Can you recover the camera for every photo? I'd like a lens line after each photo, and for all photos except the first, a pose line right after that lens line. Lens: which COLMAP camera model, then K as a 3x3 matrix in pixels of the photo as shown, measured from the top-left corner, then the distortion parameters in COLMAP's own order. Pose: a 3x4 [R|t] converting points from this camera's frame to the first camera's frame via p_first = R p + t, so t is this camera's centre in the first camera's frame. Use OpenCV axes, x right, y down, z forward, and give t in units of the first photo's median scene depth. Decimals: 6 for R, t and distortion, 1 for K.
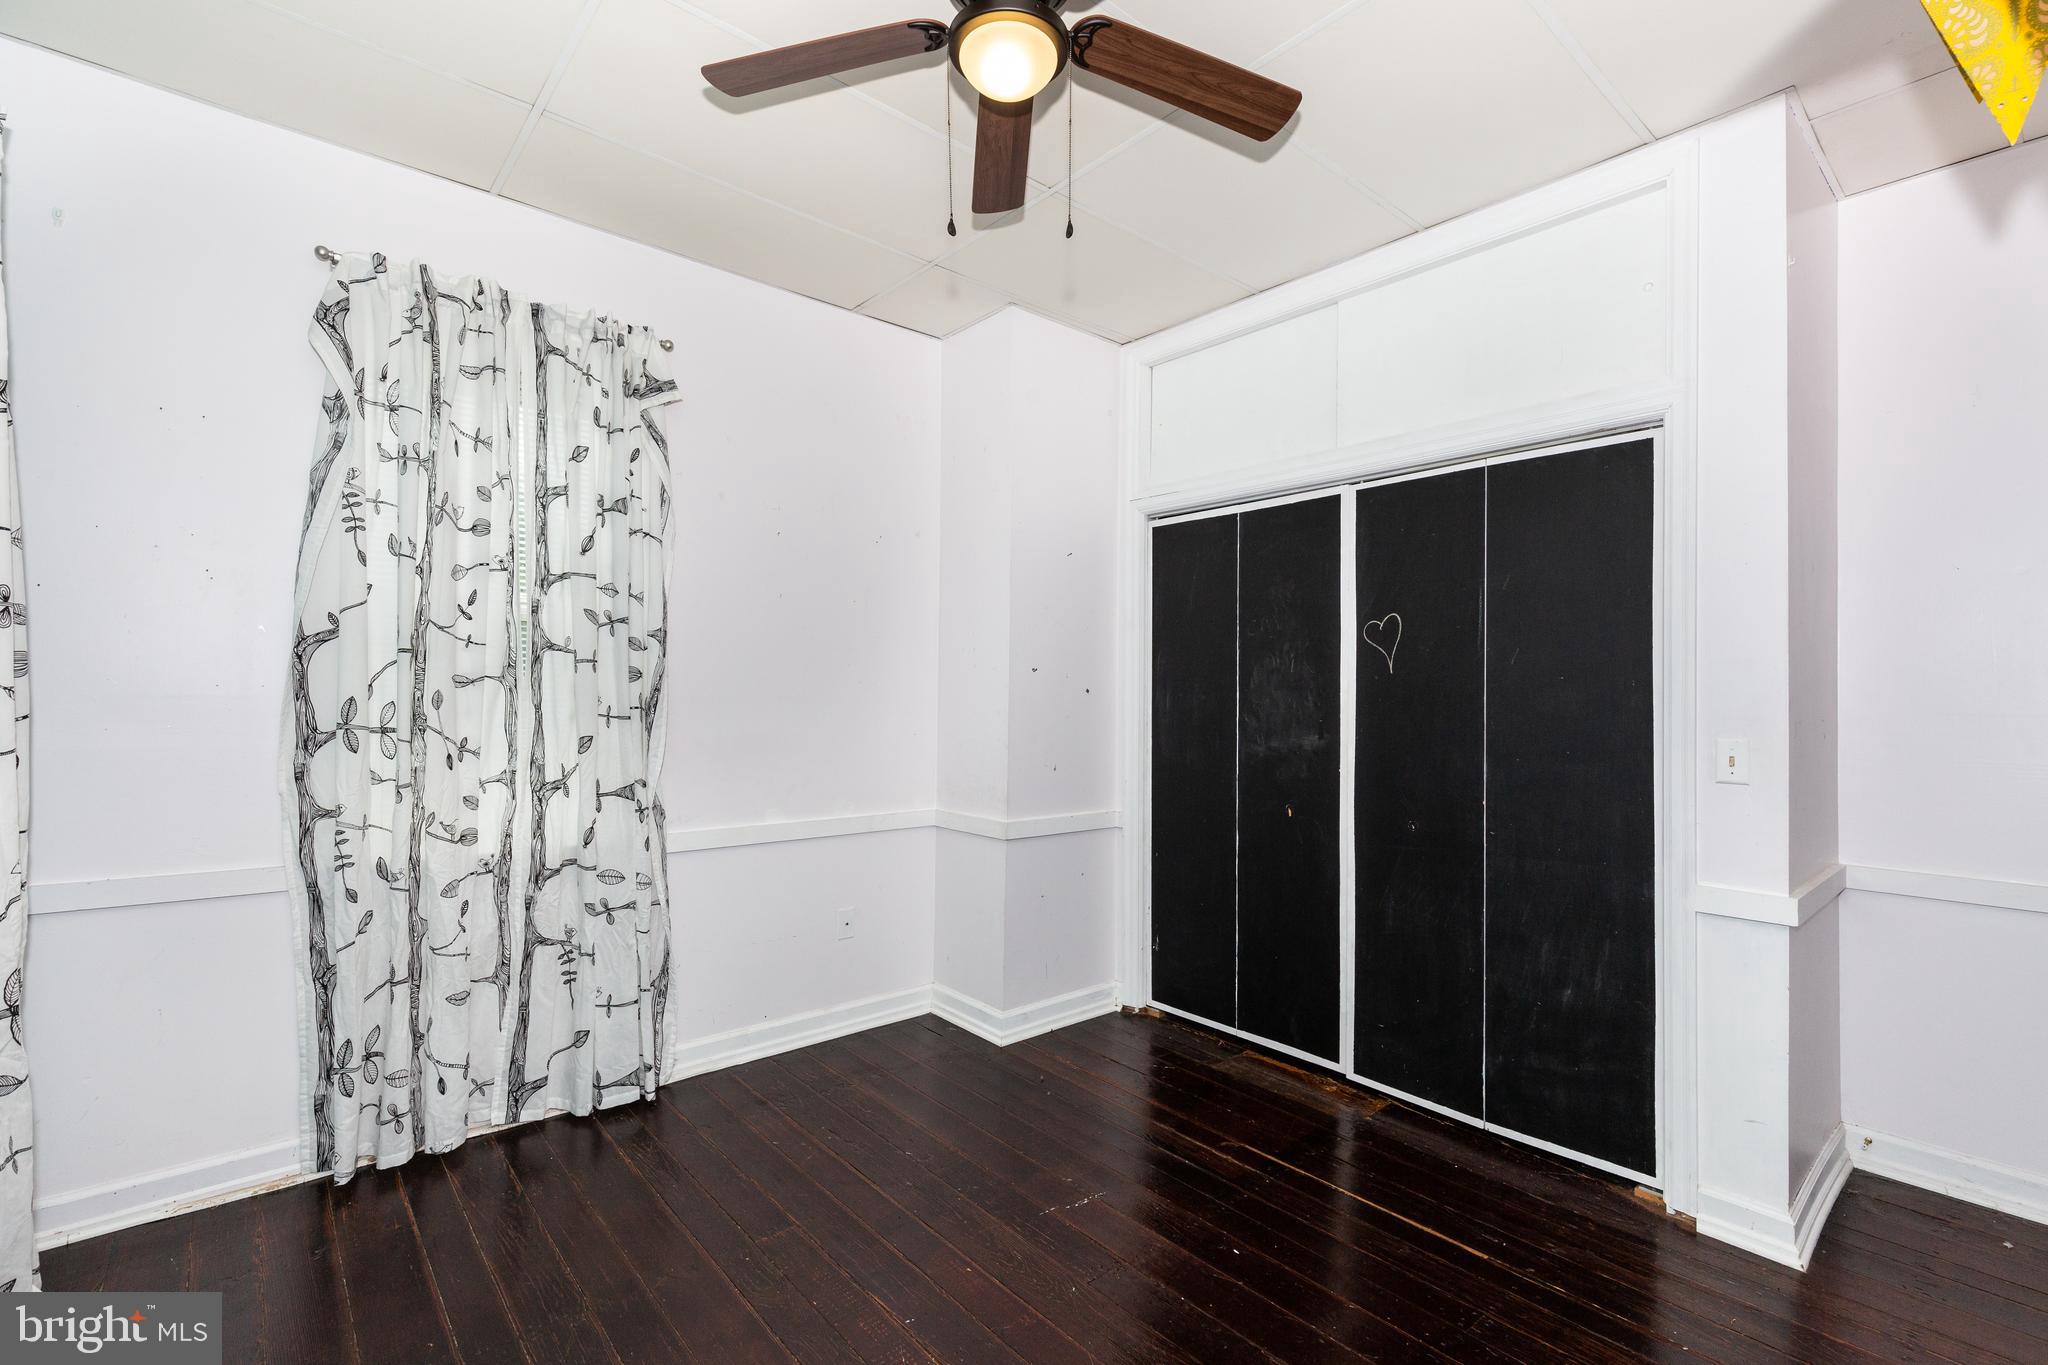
lens RADIAL K [[926.0, 0, 1024.8], [0, 926.0, 690.5], [0, 0, 1]] dist [0.008326, -0.001670]
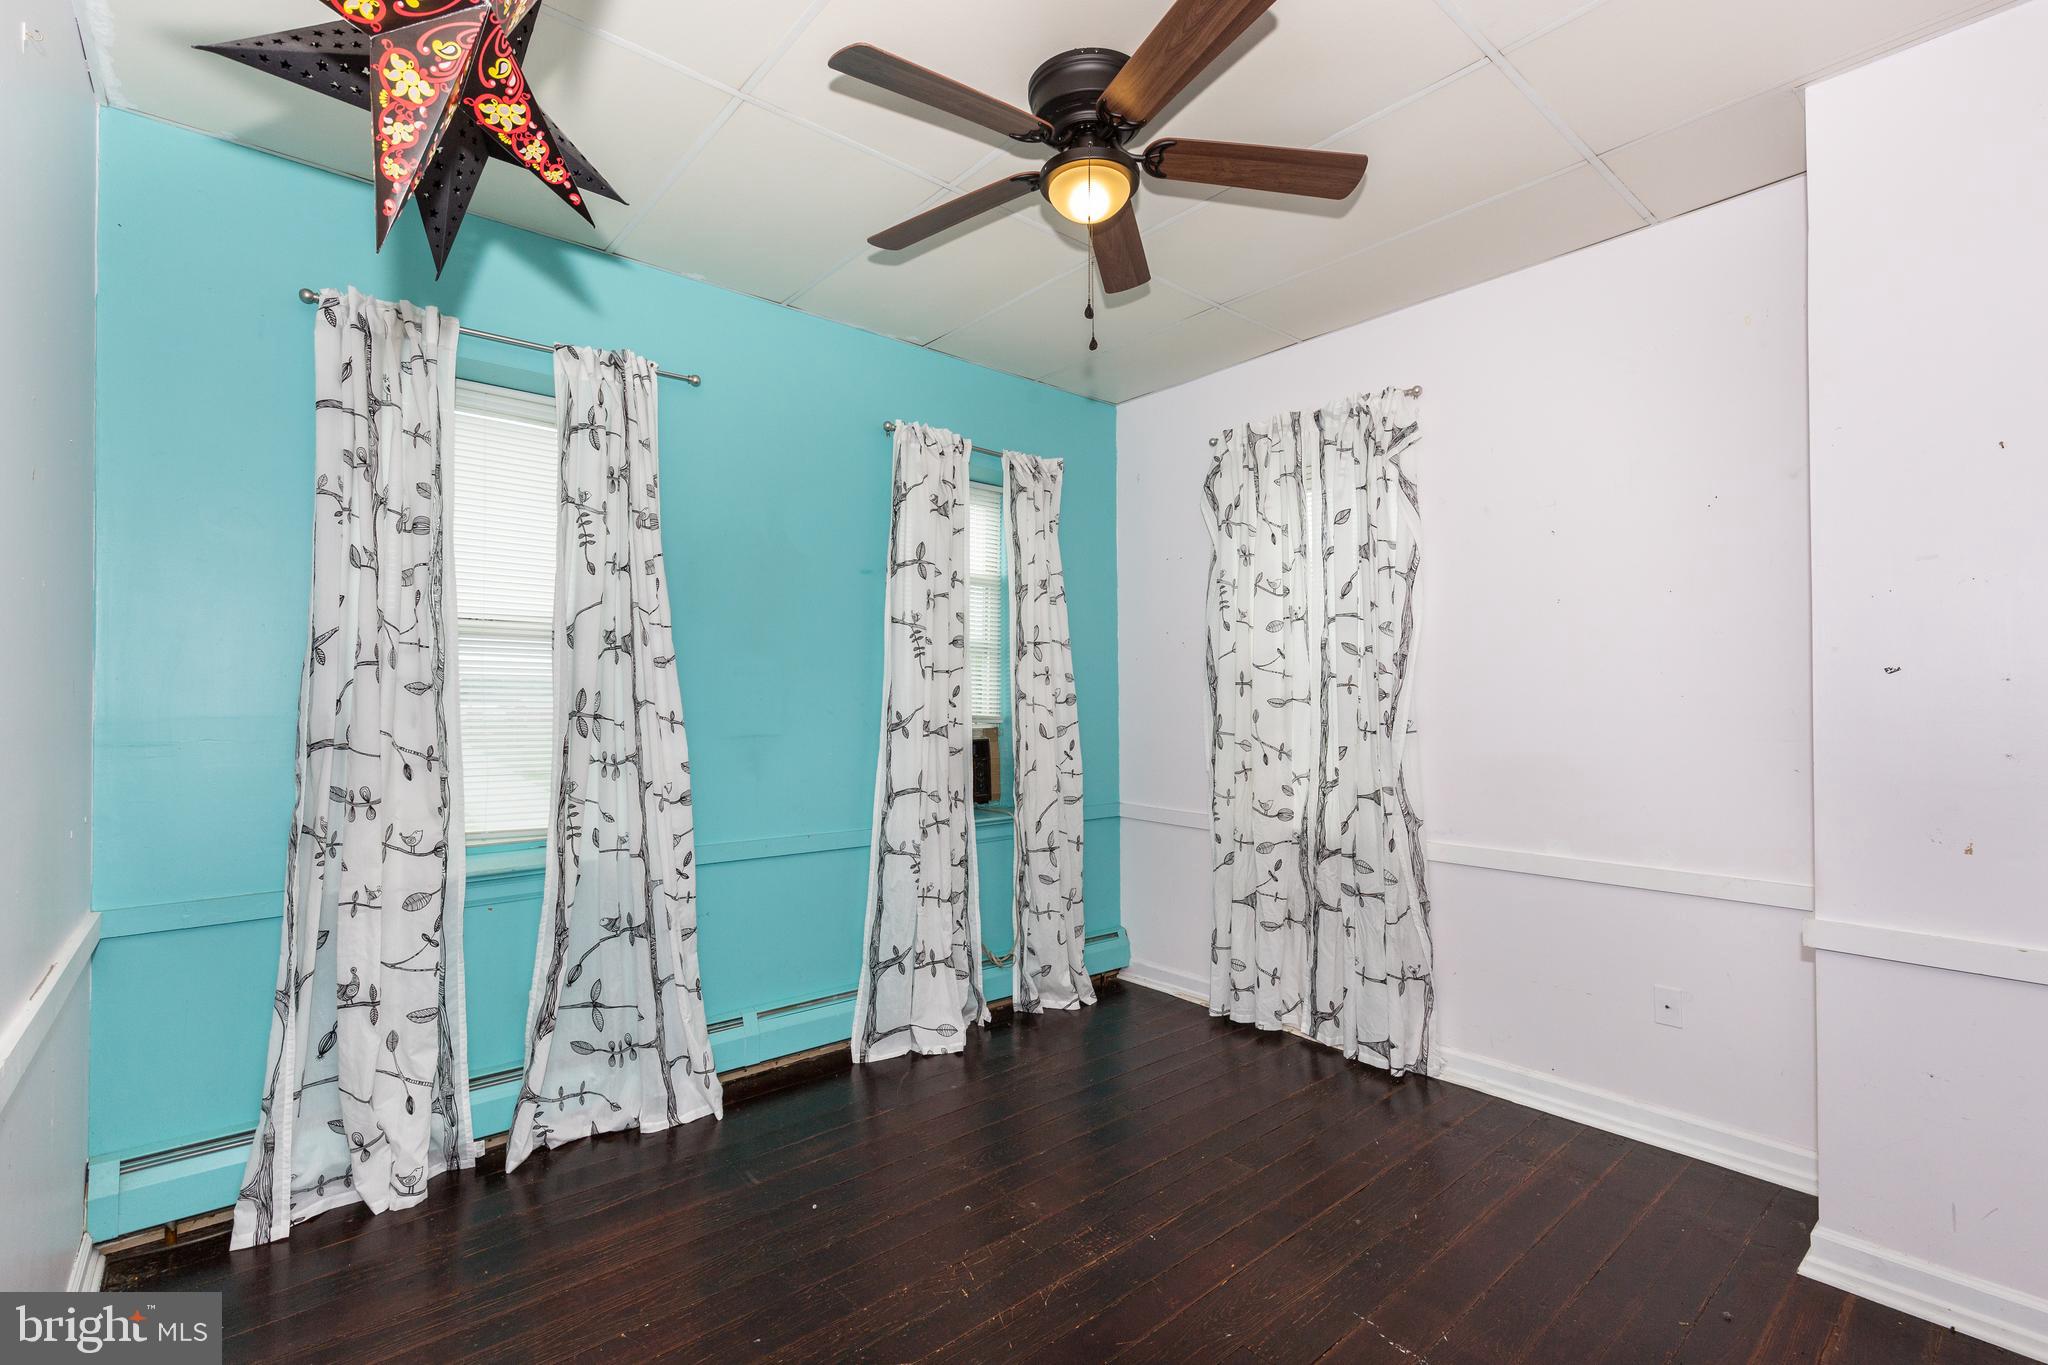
lens RADIAL K [[926.0, 0, 1023.6], [0, 926.0, 689.8], [0, 0, 1]] dist [0.008326, -0.001670]
pose [[-0.009422, -0.020066, -0.999754, 0.754498], [0.010716, 0.999739, -0.020166, -0.005347], [0.999898, -0.010903, -0.009205, 0.589690]]
